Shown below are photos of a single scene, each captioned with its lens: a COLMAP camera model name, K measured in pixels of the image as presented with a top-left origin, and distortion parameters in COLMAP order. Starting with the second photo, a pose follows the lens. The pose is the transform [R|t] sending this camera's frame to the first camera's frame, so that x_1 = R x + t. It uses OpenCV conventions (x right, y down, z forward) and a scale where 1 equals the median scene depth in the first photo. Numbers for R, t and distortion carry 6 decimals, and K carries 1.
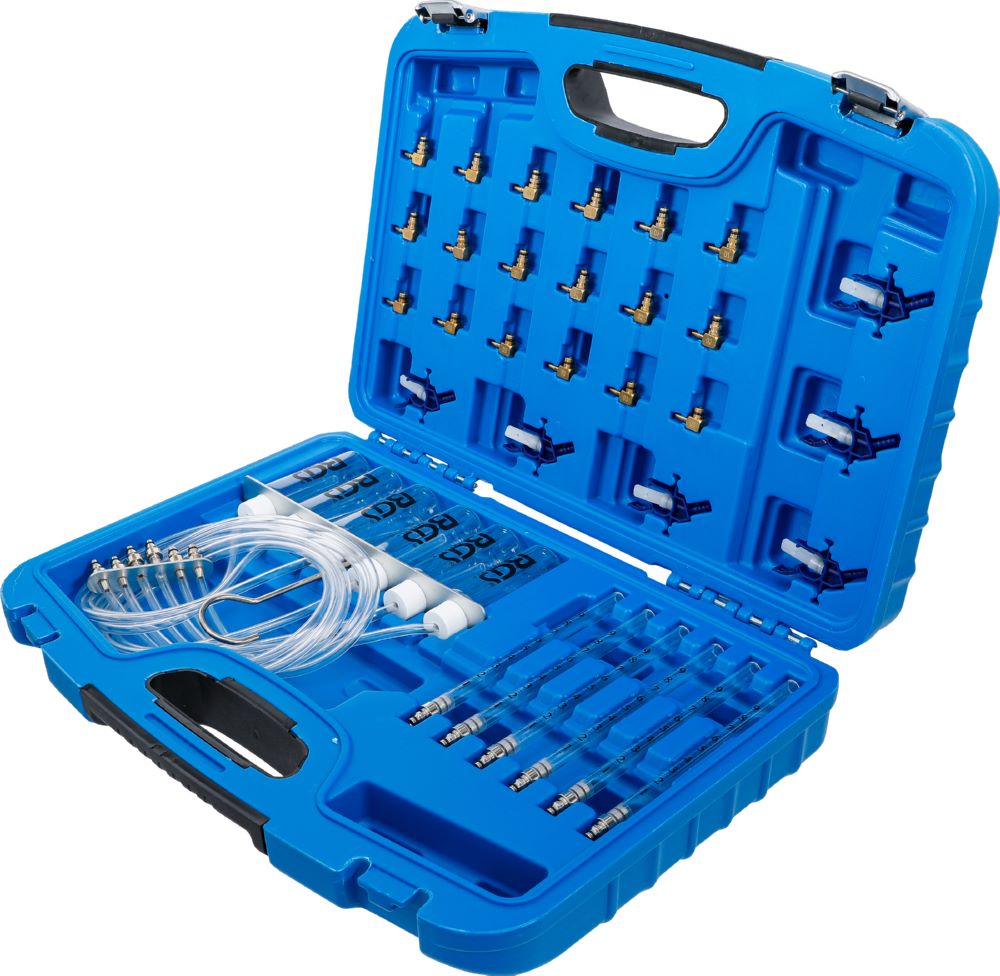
lens RADIAL K [[1484.1, 0, 500.5], [0, 1484.1, 565.5], [0, 0, 1]] dist [0.005489, -0.588526]
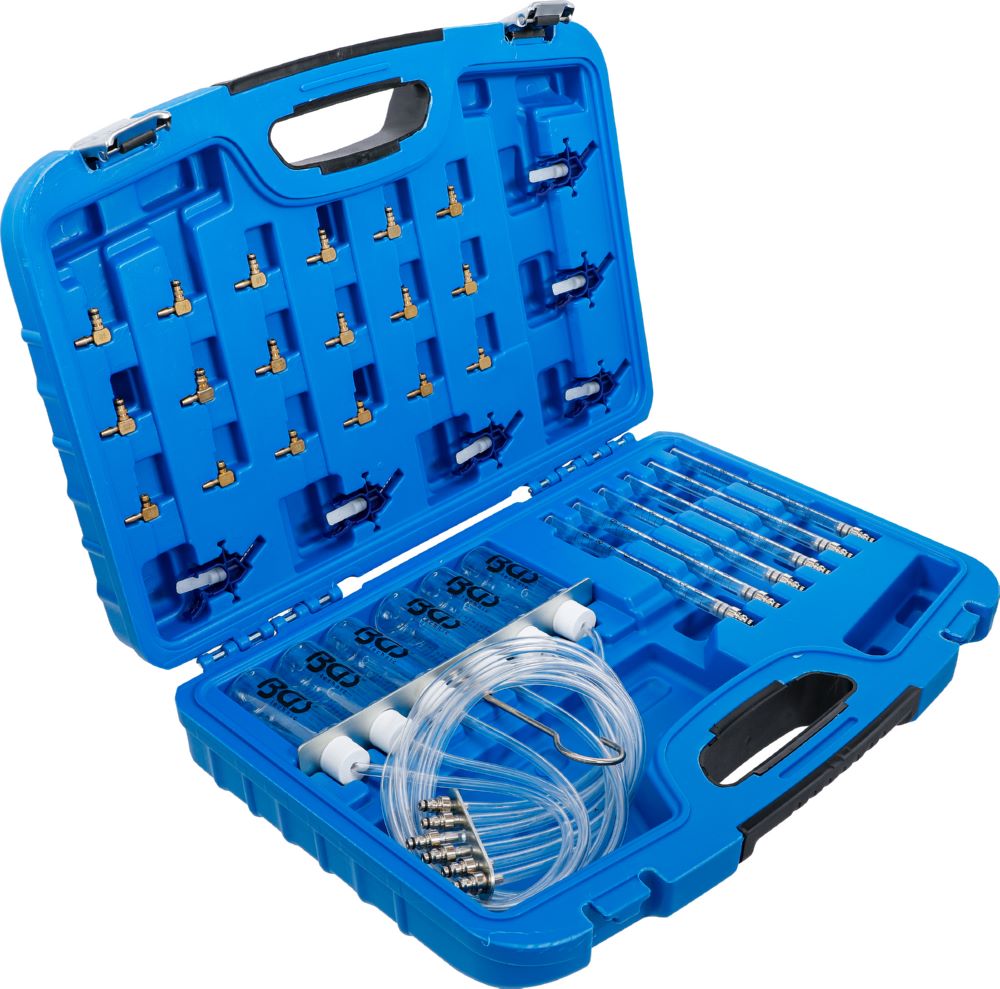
lens RADIAL K [[1549.0, 0, 500.0], [0, 1549.0, 494.5], [0, 0, 1]] dist [-0.012517, -0.006304]
pose [[0.007613, -0.494195, 0.869318, -0.904666], [0.553887, 0.725883, 0.407804, -0.479120], [-0.832557, 0.478399, 0.279254, 0.701812]]
